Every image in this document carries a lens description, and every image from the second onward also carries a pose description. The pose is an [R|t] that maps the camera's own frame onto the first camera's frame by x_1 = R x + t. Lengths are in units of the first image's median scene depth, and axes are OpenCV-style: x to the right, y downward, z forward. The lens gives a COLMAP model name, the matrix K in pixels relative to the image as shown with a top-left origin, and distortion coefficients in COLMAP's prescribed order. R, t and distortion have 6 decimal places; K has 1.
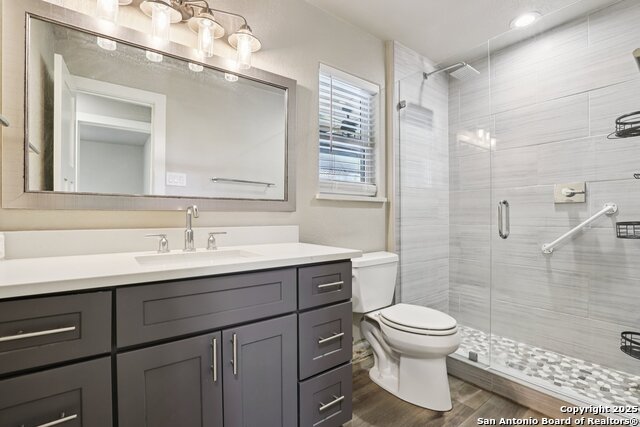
lens RADIAL K [[292.1, 0, 325.2], [0, 292.1, 218.1], [0, 0, 1]] dist [-0.032284, 0.005333]
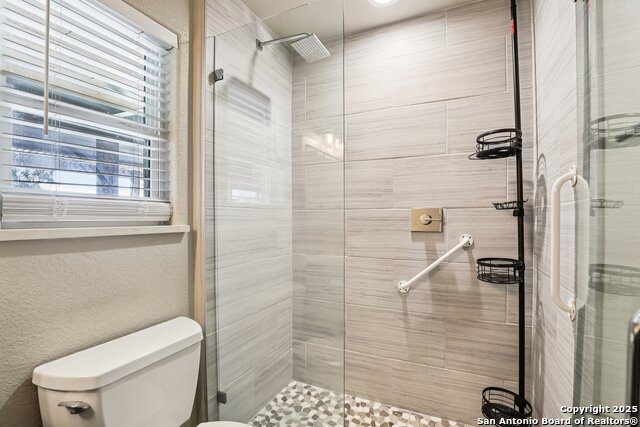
lens RADIAL K [[292.1, 0, 324.4], [0, 292.1, 212.5], [0, 0, 1]] dist [-0.032284, 0.005333]
pose [[0.888260, 0.008334, 0.459266, 0.182280], [0.001280, 0.999787, -0.020618, -0.082505], [-0.459340, 0.018902, 0.888060, 0.344268]]
